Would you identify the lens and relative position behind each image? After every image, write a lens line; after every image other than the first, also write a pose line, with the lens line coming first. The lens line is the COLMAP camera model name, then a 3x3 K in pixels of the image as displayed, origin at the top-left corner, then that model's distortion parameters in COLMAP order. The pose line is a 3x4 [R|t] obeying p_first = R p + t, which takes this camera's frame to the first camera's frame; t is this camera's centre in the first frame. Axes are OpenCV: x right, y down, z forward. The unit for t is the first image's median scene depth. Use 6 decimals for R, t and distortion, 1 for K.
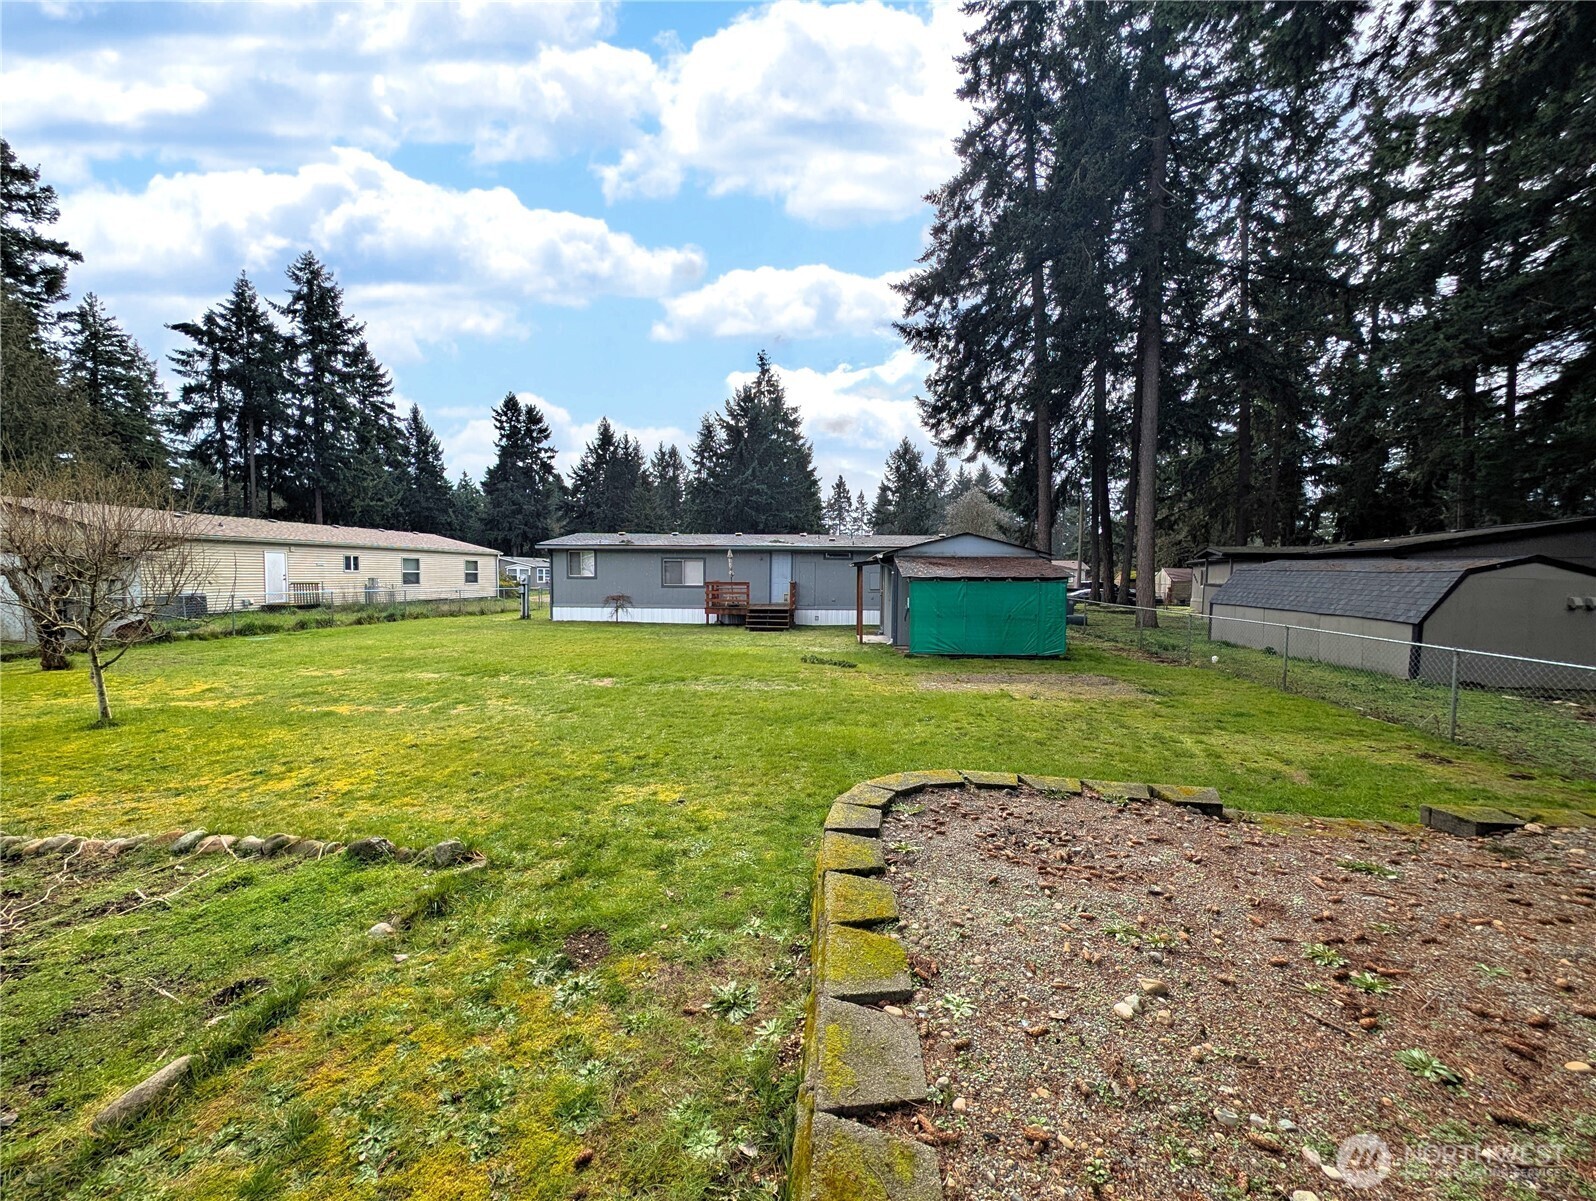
lens RADIAL K [[591.4, 0, 798.0], [0, 591.4, 600.5], [0, 0, 1]] dist [0.001023, -0.000136]
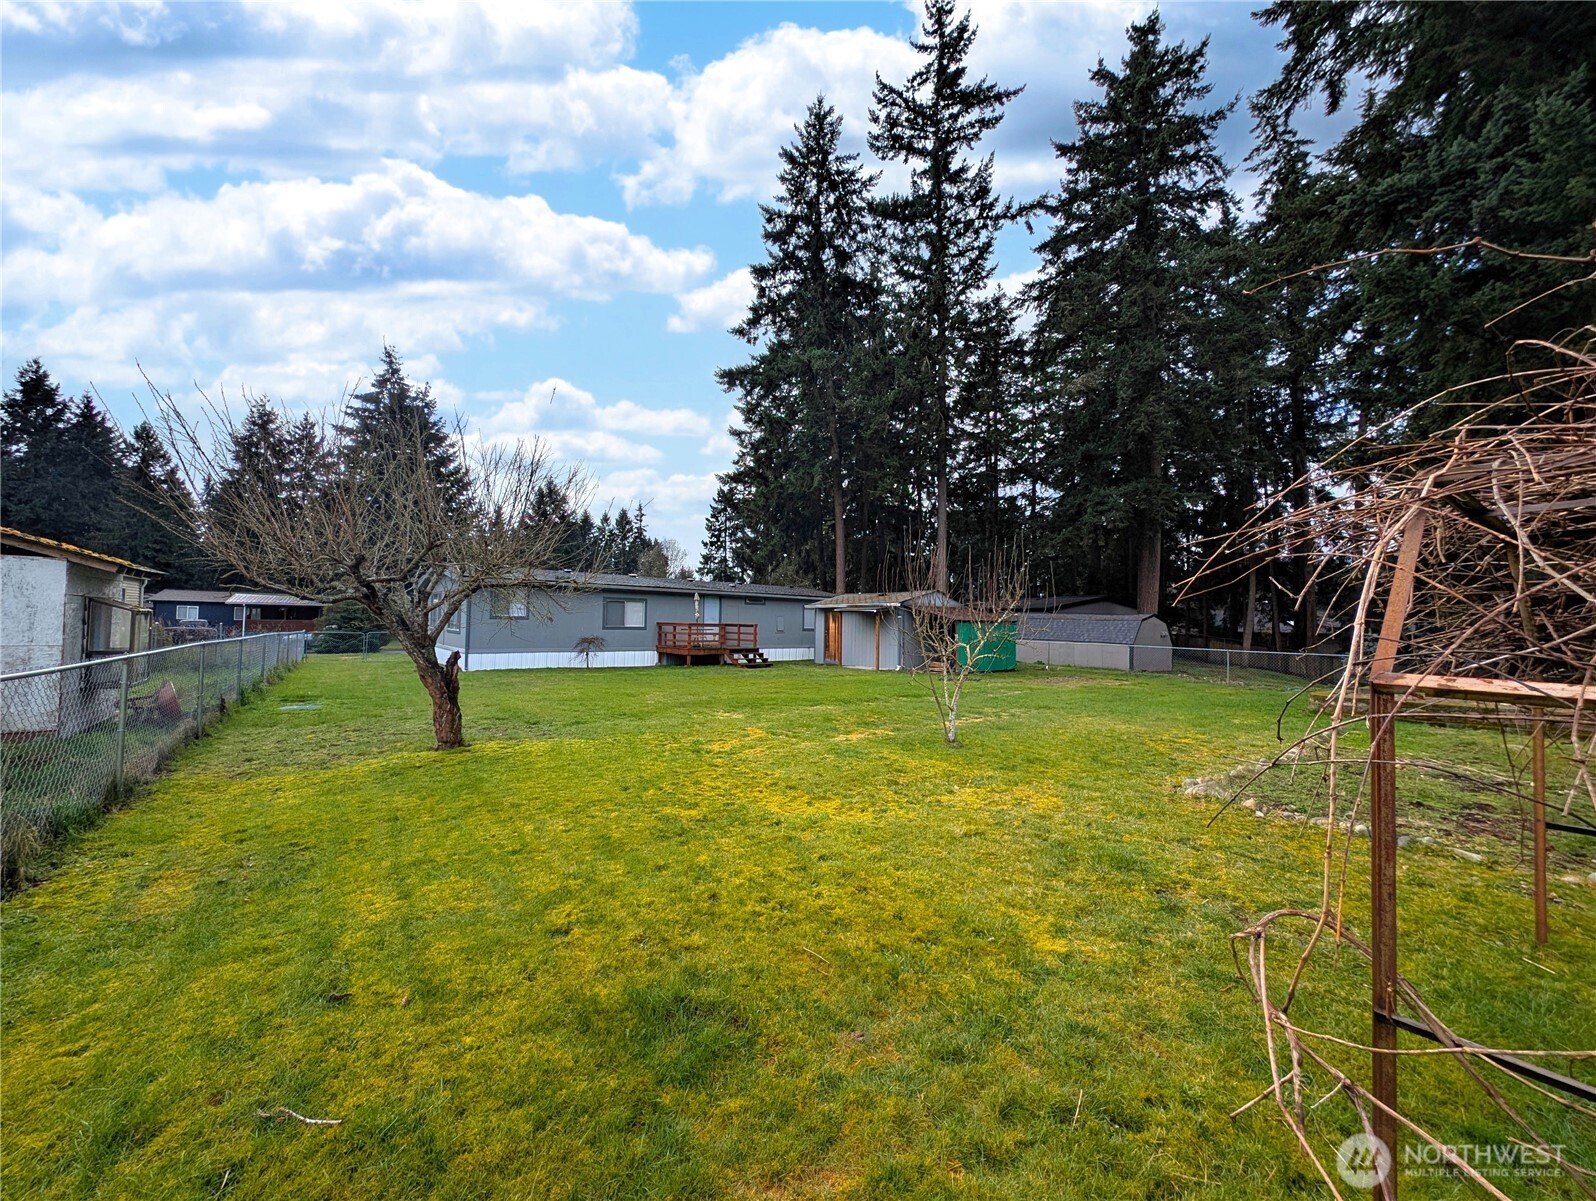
lens RADIAL K [[591.4, 0, 798.0], [0, 591.4, 600.5], [0, 0, 1]] dist [0.001023, -0.000136]
pose [[0.744741, 0.030699, 0.666647, -0.825743], [0.019167, 0.997545, -0.067349, 0.001770], [-0.667078, 0.062936, 0.742325, 0.123871]]
